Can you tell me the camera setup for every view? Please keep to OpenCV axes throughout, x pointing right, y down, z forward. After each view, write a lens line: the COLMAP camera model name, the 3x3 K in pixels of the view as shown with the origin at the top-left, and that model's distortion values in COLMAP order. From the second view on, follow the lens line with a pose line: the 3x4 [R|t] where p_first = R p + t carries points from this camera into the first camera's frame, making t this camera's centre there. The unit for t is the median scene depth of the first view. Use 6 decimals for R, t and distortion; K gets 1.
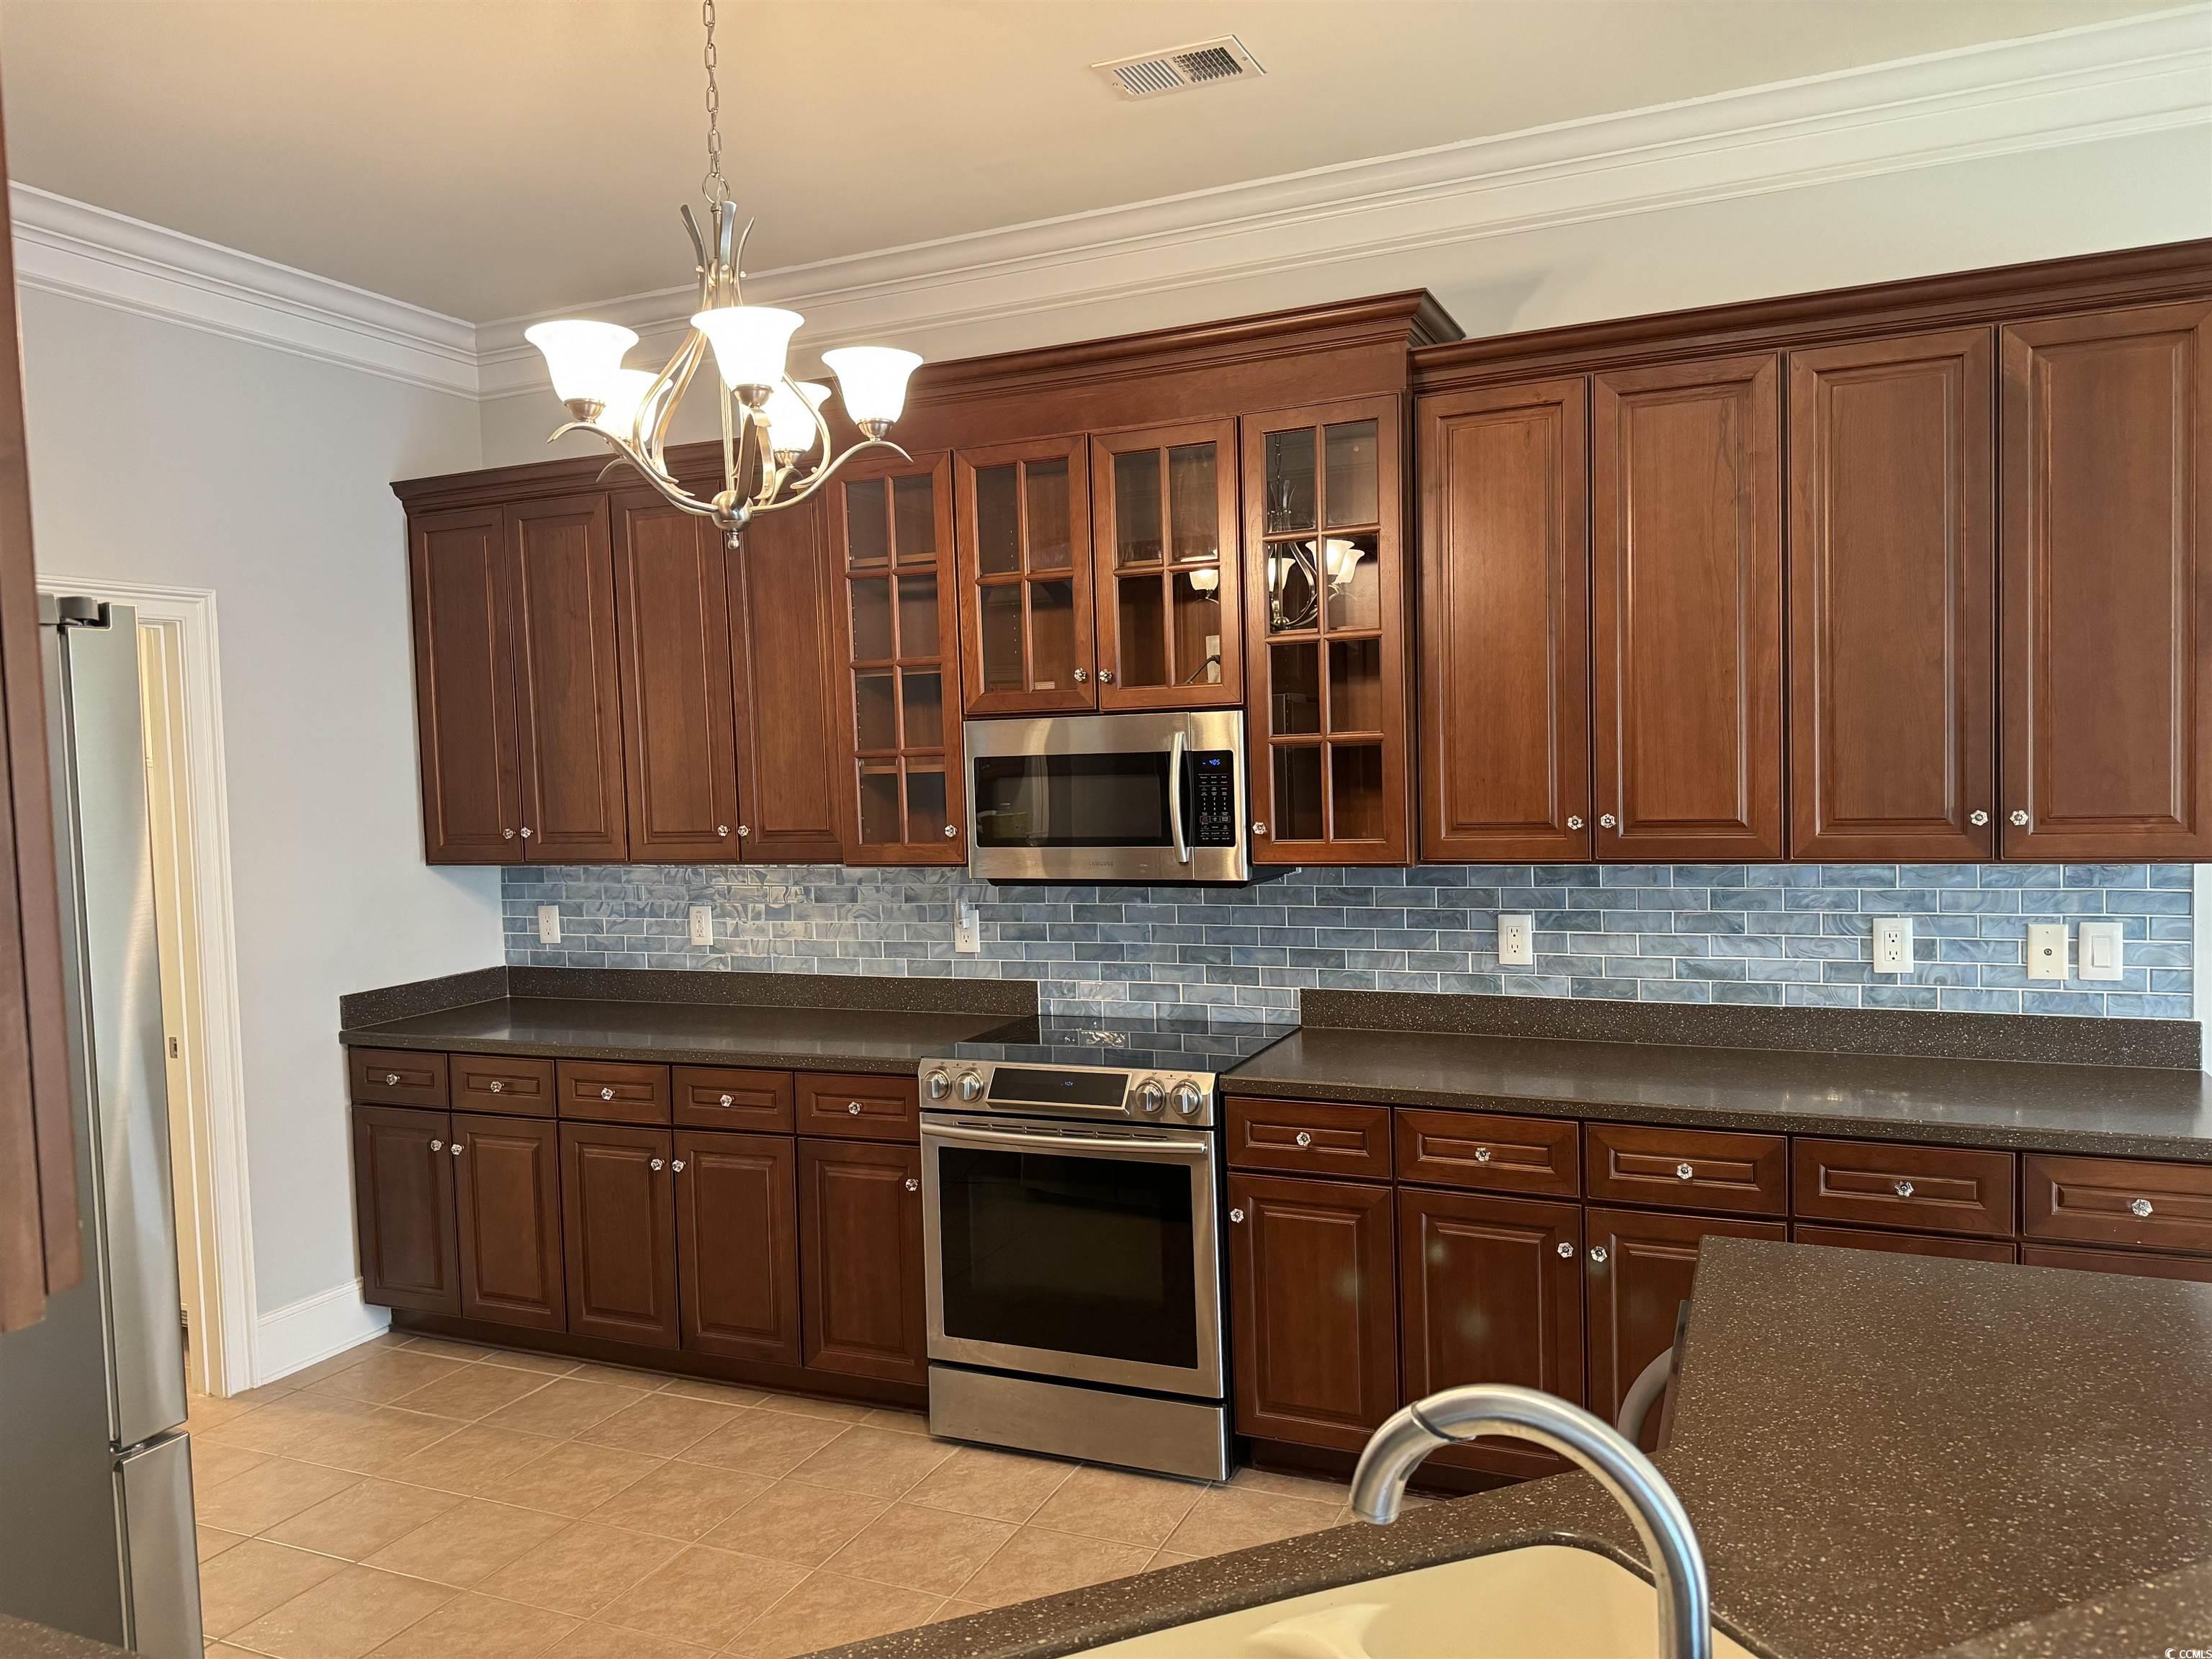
lens RADIAL K [[1548.1, 0, 1097.3], [0, 1548.1, 818.3], [0, 0, 1]] dist [0.037042, -0.006479]
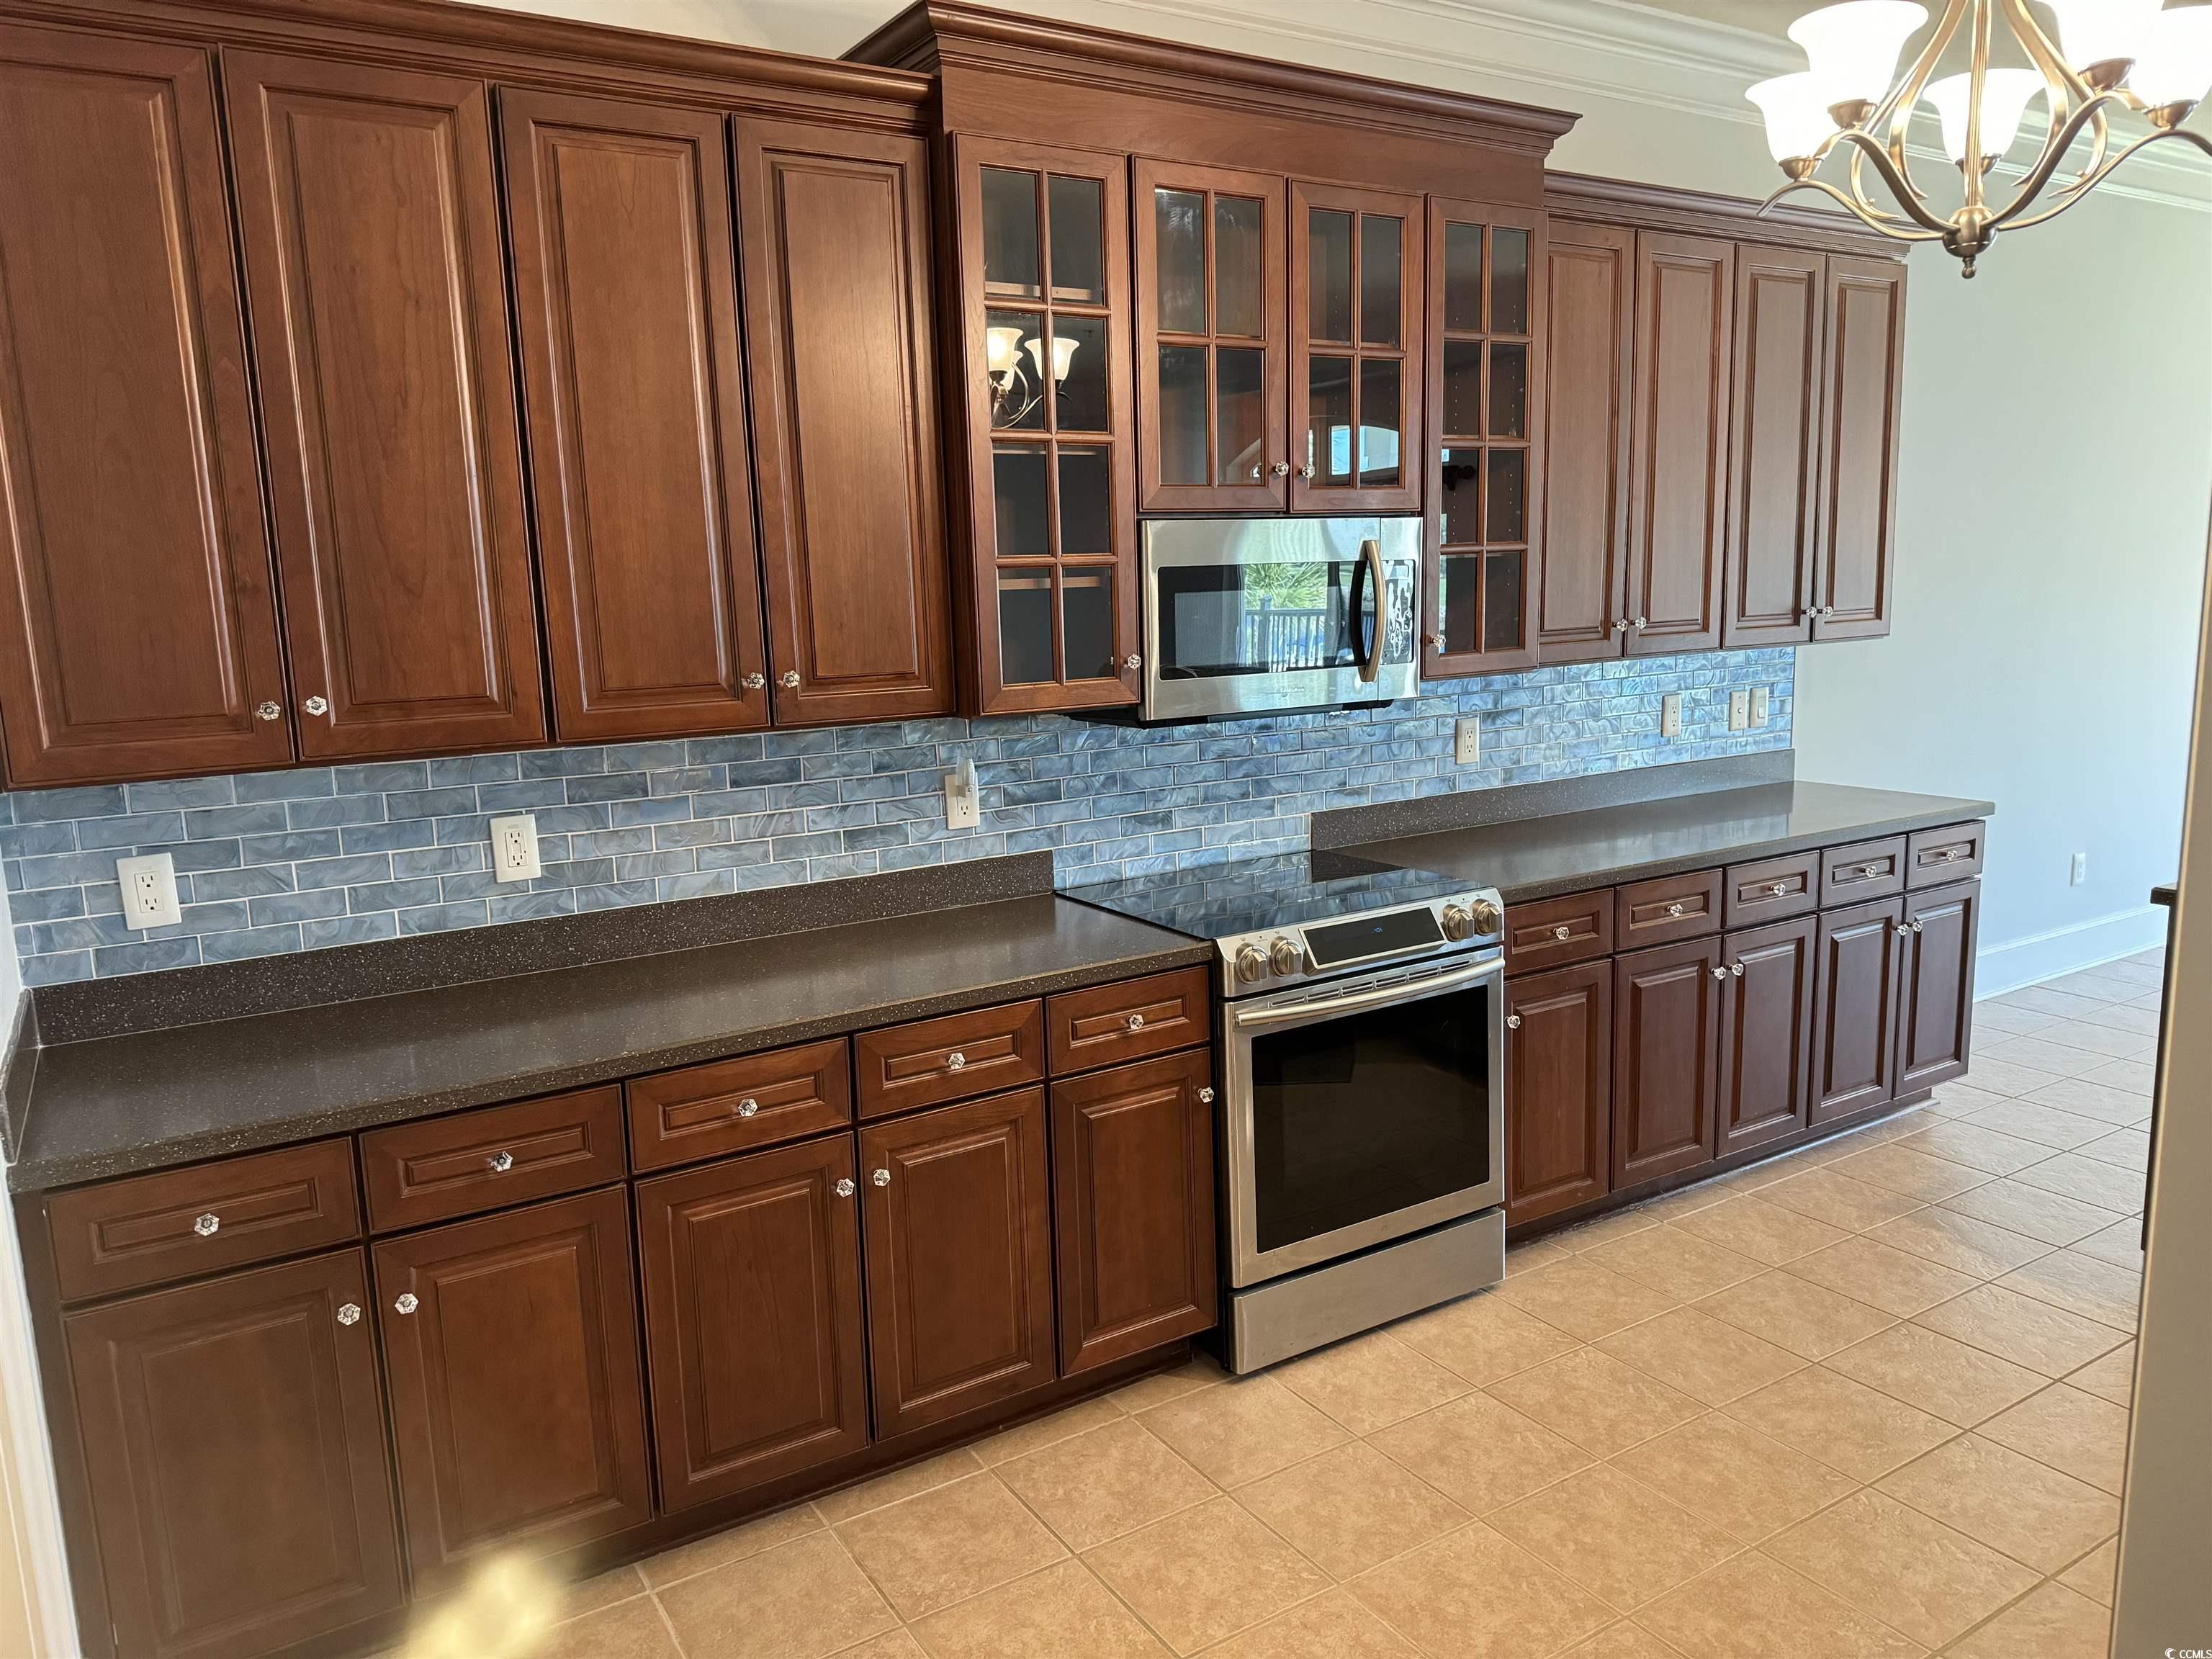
lens RADIAL K [[1548.1, 0, 1082.6], [0, 1548.1, 828.8], [0, 0, 1]] dist [0.037042, -0.006479]
pose [[0.578774, -0.114178, 0.807455, -0.748384], [0.053020, 0.993323, 0.102457, 0.011787], [-0.813763, -0.016488, 0.580963, 0.552310]]
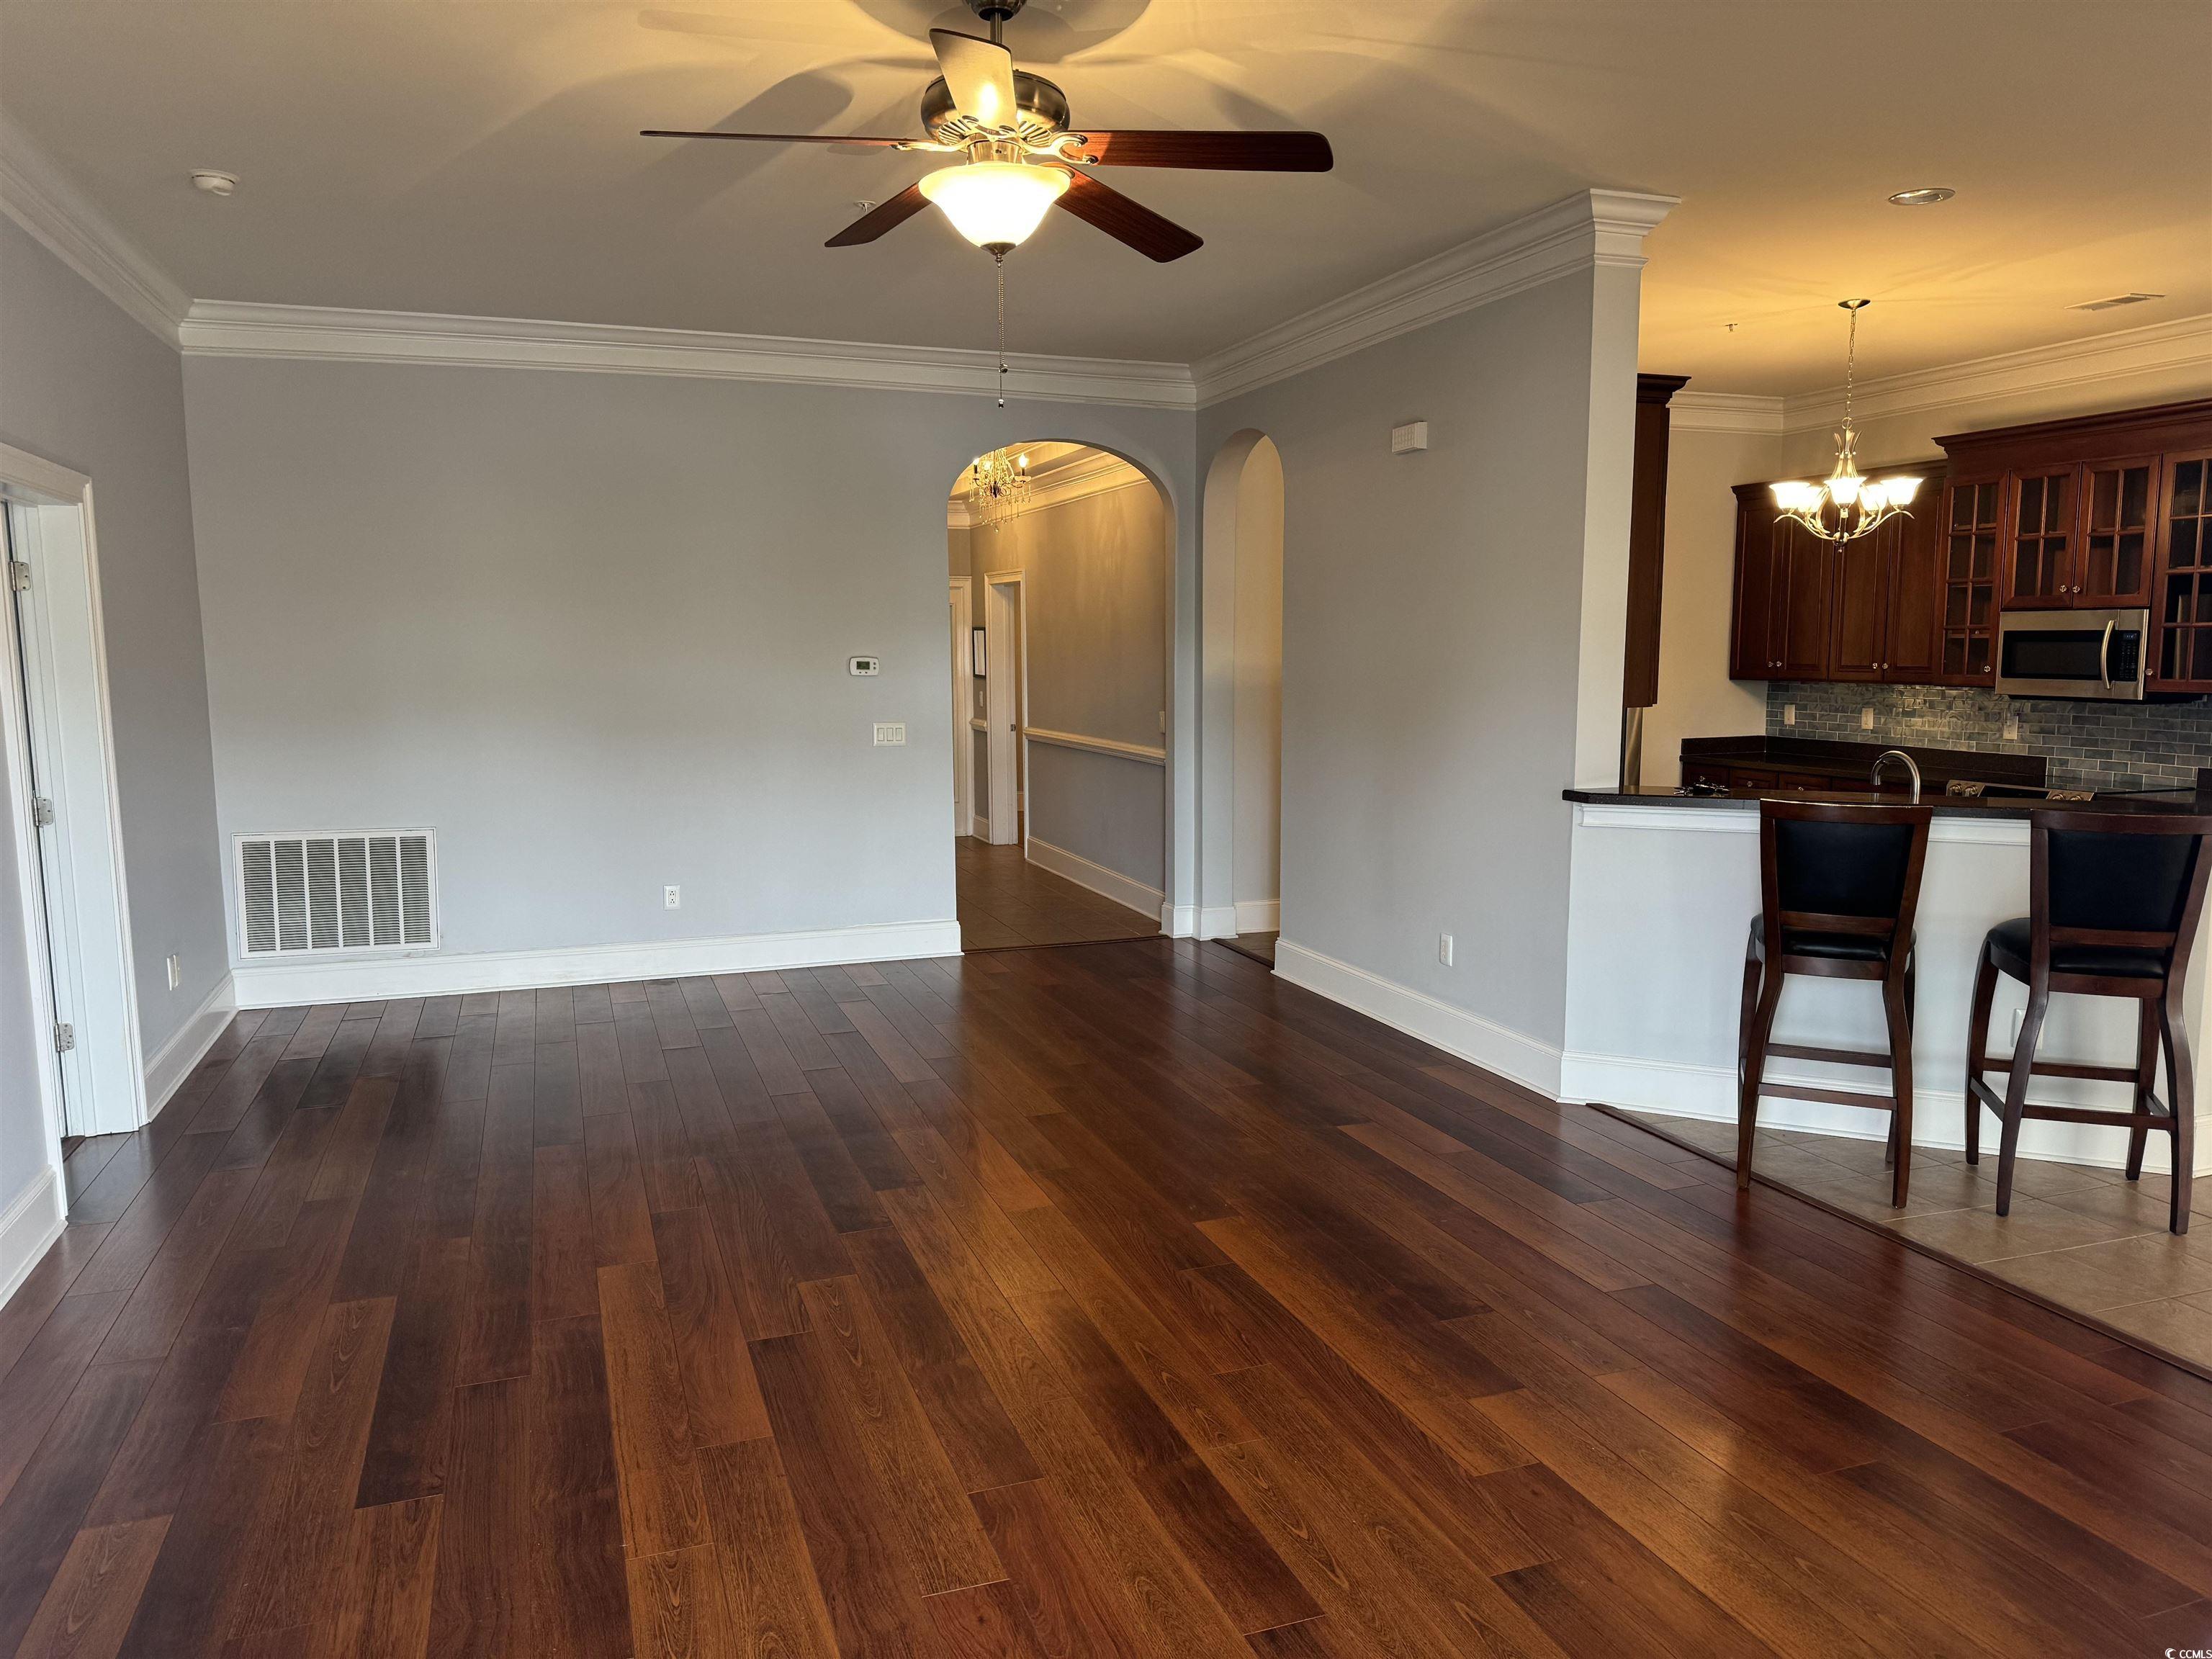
lens RADIAL K [[1548.1, 0, 1127.4], [0, 1548.1, 824.8], [0, 0, 1]] dist [0.037042, -0.006479]
pose [[0.692043, 0.120230, -0.711773, 0.574287], [-0.058104, 0.992110, 0.111090, 0.046512], [0.719514, -0.035522, 0.693569, -1.133499]]
